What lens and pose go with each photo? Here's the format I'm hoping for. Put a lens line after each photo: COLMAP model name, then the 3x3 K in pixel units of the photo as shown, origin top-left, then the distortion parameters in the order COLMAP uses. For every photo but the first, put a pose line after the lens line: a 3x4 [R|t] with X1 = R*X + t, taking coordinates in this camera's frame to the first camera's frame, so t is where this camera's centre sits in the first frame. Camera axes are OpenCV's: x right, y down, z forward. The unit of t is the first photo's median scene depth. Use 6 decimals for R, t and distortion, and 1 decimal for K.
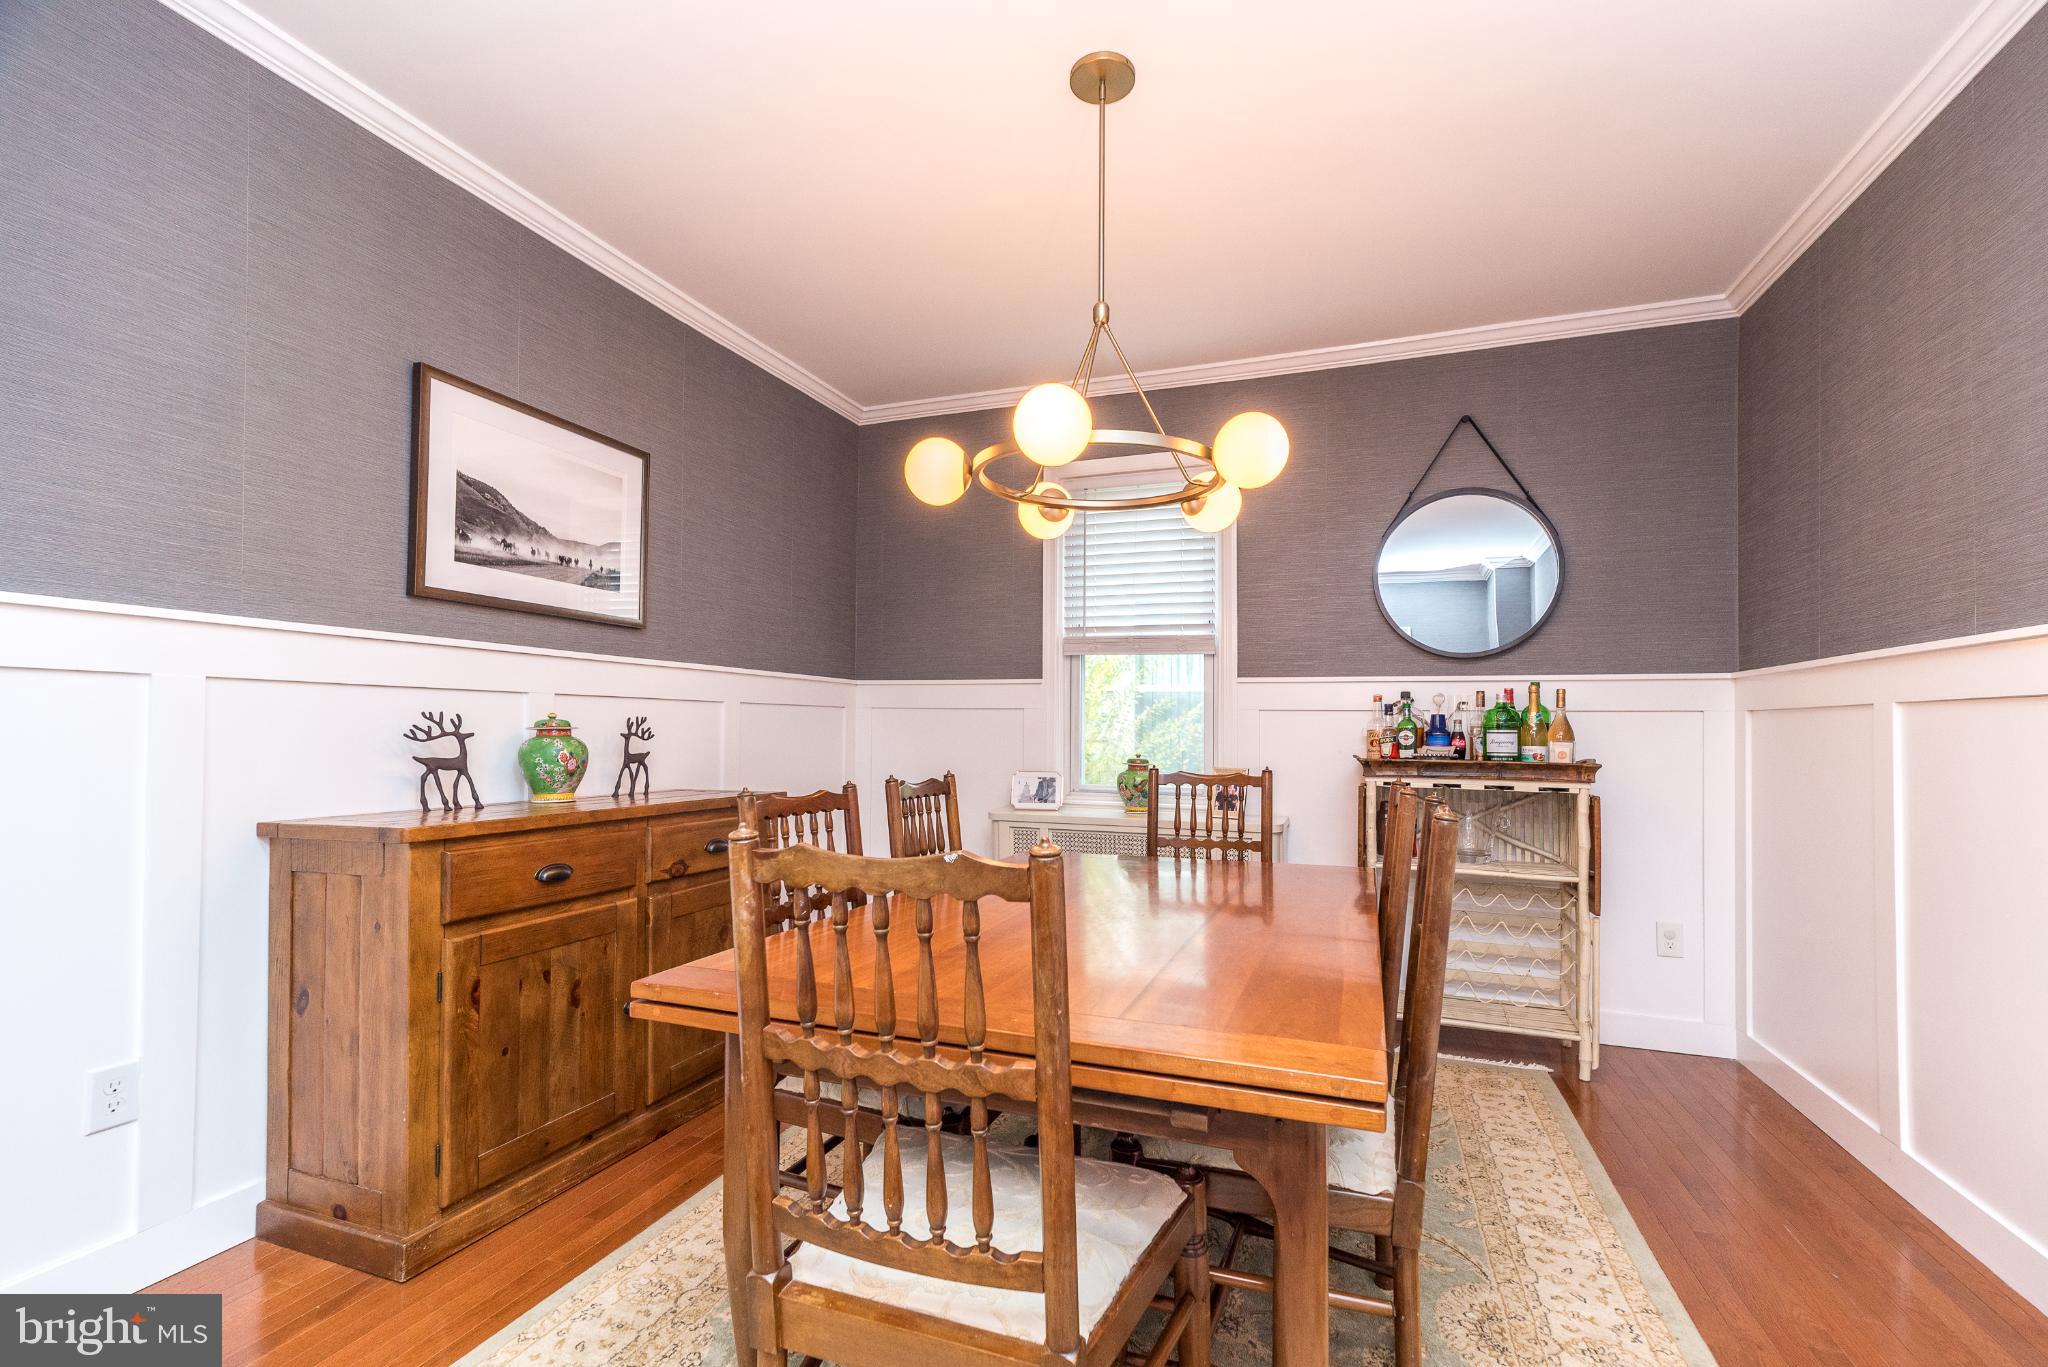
lens RADIAL K [[900.2, 0, 1018.6], [0, 900.2, 708.7], [0, 0, 1]] dist [0.011296, 0.000379]
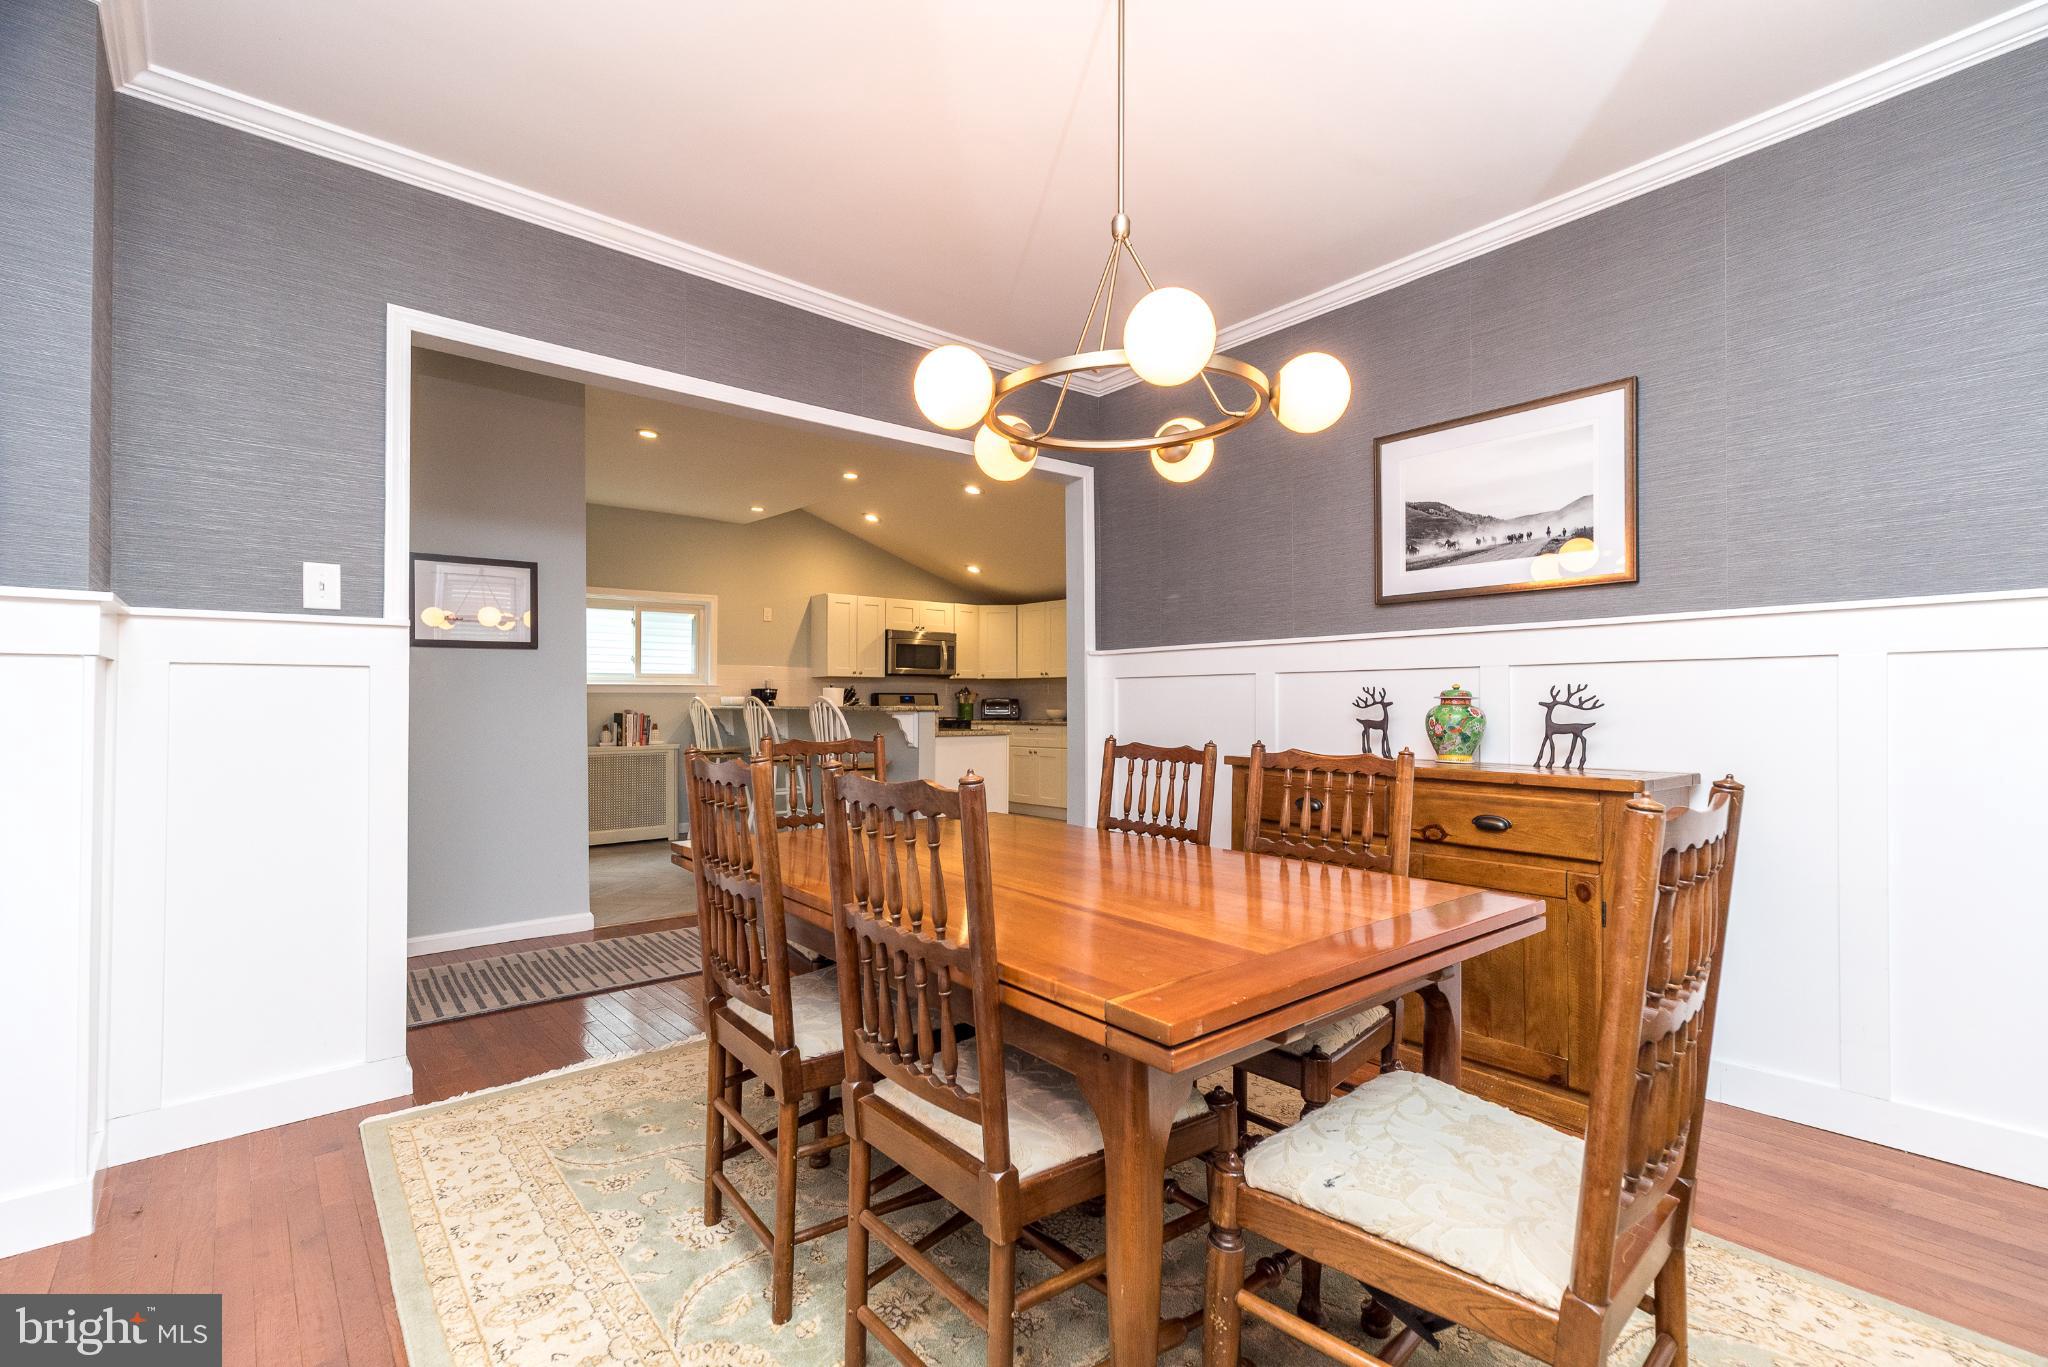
lens RADIAL K [[888.6, 0, 1018.8], [0, 888.6, 690.2], [0, 0, 1]] dist [0.002260, 0.000137]
pose [[-0.497271, -0.021367, -0.867332, 0.648962], [0.016468, 0.999284, -0.034060, 0.036791], [0.867439, -0.031220, -0.496563, 0.965747]]
